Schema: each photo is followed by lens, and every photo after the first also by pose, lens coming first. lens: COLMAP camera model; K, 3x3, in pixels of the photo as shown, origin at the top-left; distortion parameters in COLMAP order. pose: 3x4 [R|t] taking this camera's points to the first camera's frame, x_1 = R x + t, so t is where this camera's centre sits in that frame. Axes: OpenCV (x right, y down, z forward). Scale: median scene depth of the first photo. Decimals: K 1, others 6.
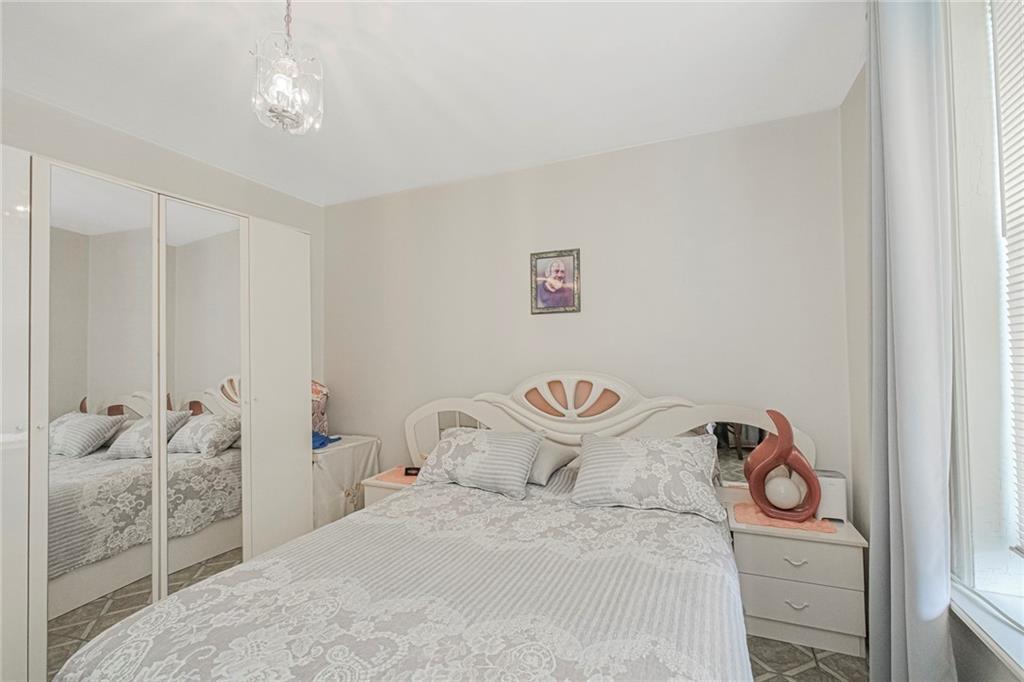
lens RADIAL K [[441.3, 0, 513.6], [0, 441.3, 337.1], [0, 0, 1]] dist [-0.000008, -0.000654]
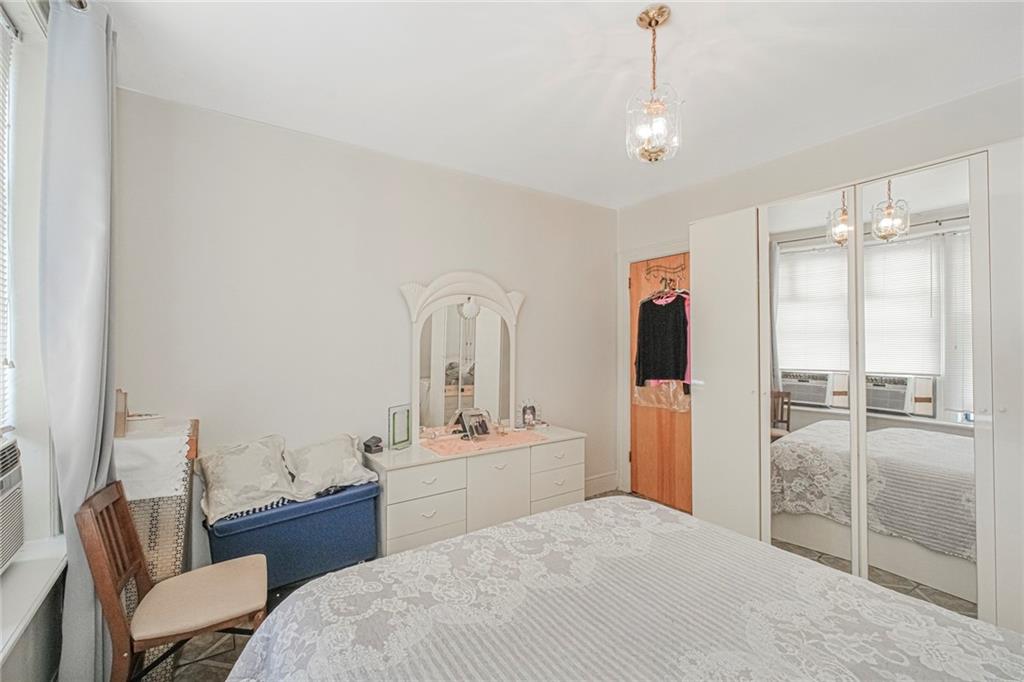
lens RADIAL K [[441.3, 0, 513.6], [0, 441.3, 337.1], [0, 0, 1]] dist [-0.000008, -0.000654]
pose [[-0.536140, 0.007277, -0.844098, 0.842811], [0.047860, 0.998616, -0.021790, 0.017011], [0.842771, -0.052081, -0.535746, 1.536519]]
